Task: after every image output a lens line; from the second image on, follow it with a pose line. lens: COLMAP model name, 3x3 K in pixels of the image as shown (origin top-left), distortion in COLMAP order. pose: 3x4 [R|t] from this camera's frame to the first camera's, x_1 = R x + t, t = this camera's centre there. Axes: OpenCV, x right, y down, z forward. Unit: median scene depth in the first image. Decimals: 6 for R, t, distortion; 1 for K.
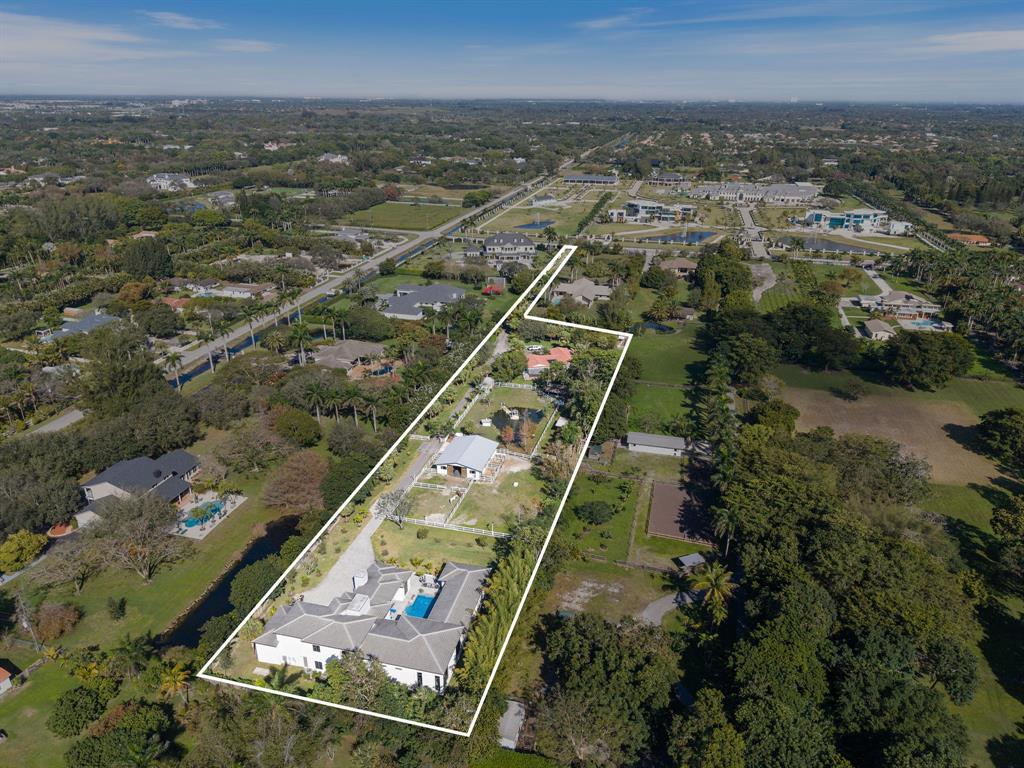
lens RADIAL K [[671.6, 0, 517.1], [0, 671.6, 387.5], [0, 0, 1]] dist [0.071818, -0.108368]
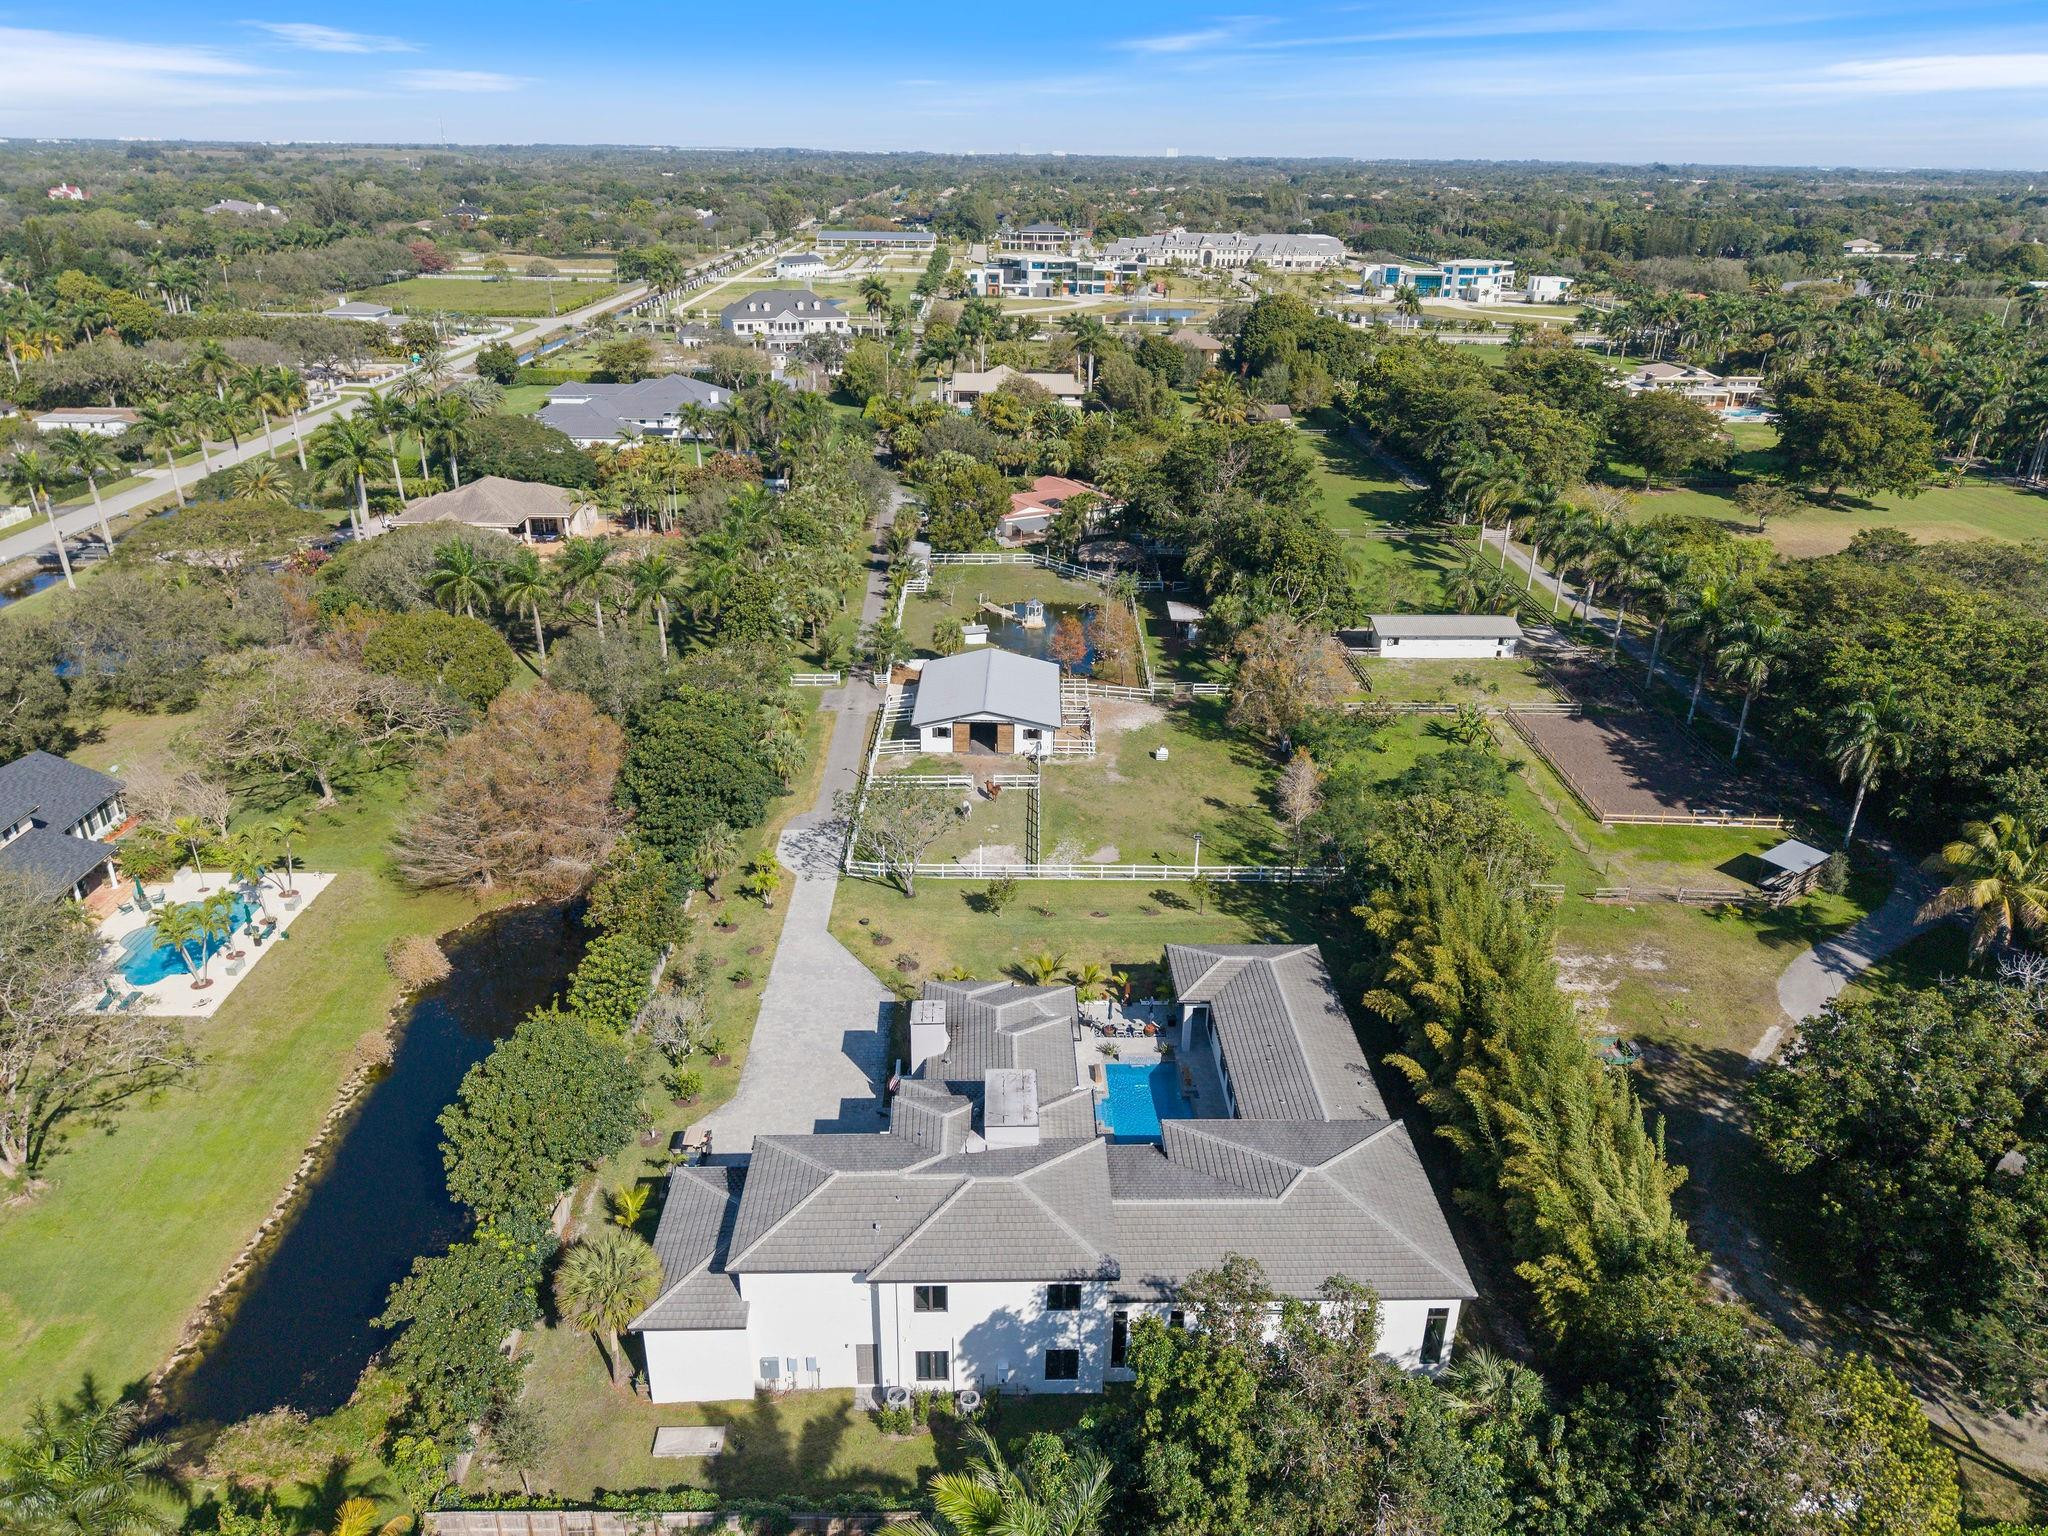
lens RADIAL K [[1343.2, 0, 1034.2], [0, 1343.2, 775.0], [0, 0, 1]] dist [0.071818, -0.108368]
pose [[0.963500, -0.103855, 0.246744, -0.232920], [0.096735, 0.994472, 0.040839, 0.117996], [-0.249621, -0.015479, 0.968220, 0.339830]]
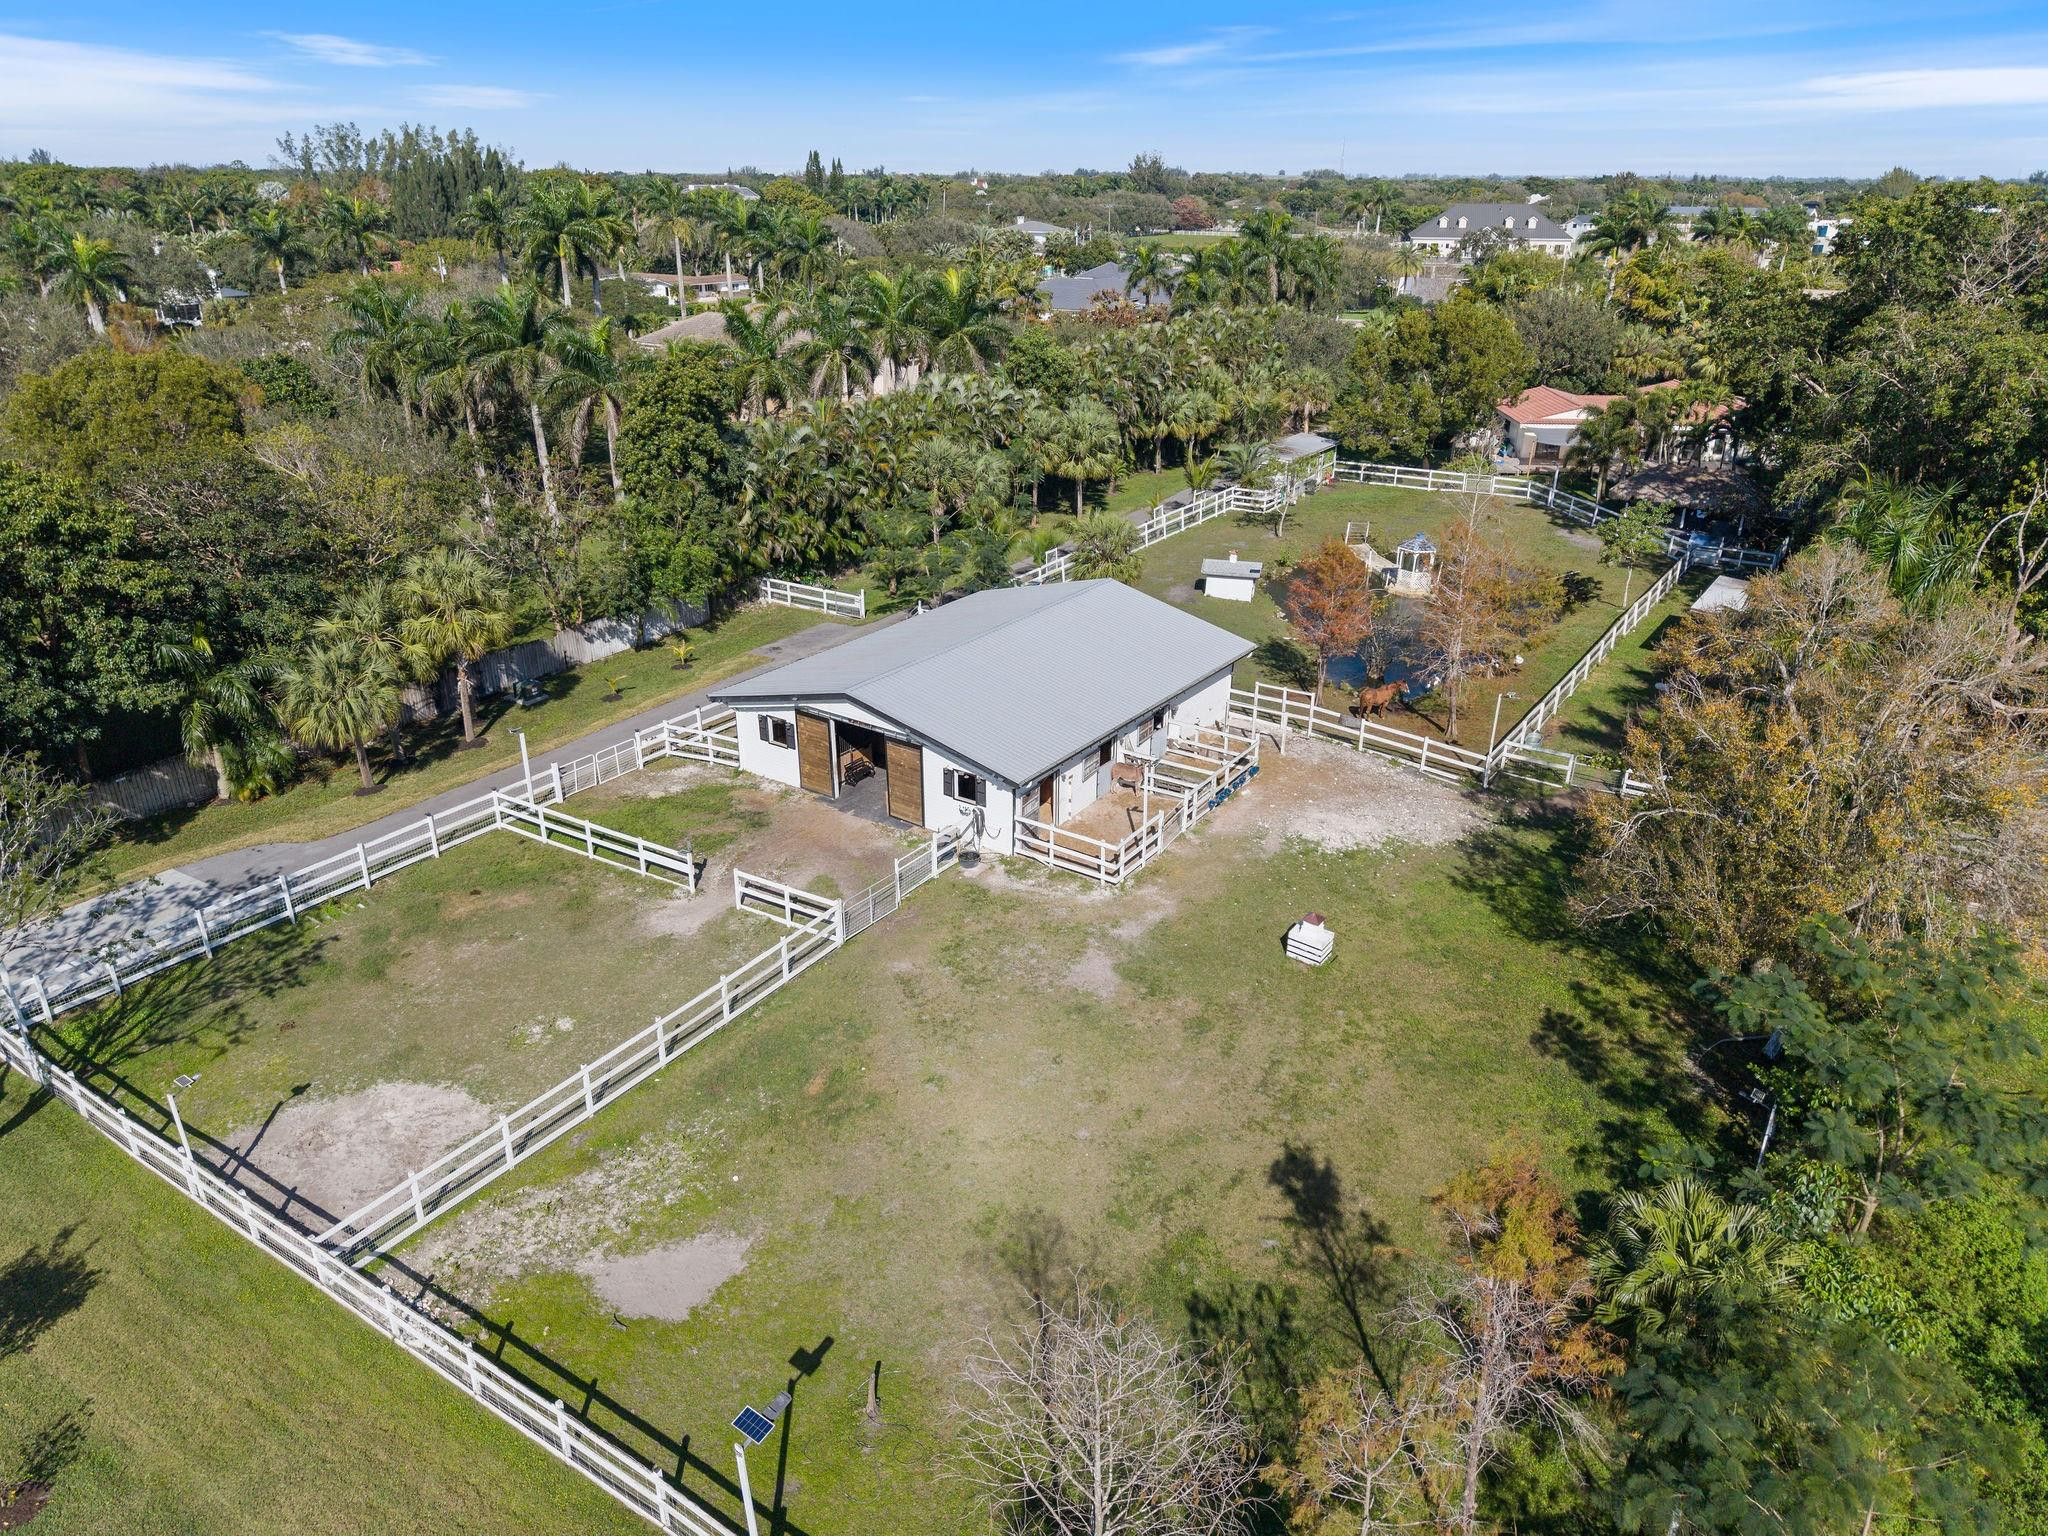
lens RADIAL K [[1343.2, 0, 1034.2], [0, 1343.2, 775.0], [0, 0, 1]] dist [0.071818, -0.108368]
pose [[0.947928, 0.122202, -0.294109, 0.016363], [-0.119887, 0.992448, 0.025959, 0.115149], [0.295060, 0.010653, 0.955419, 0.766630]]
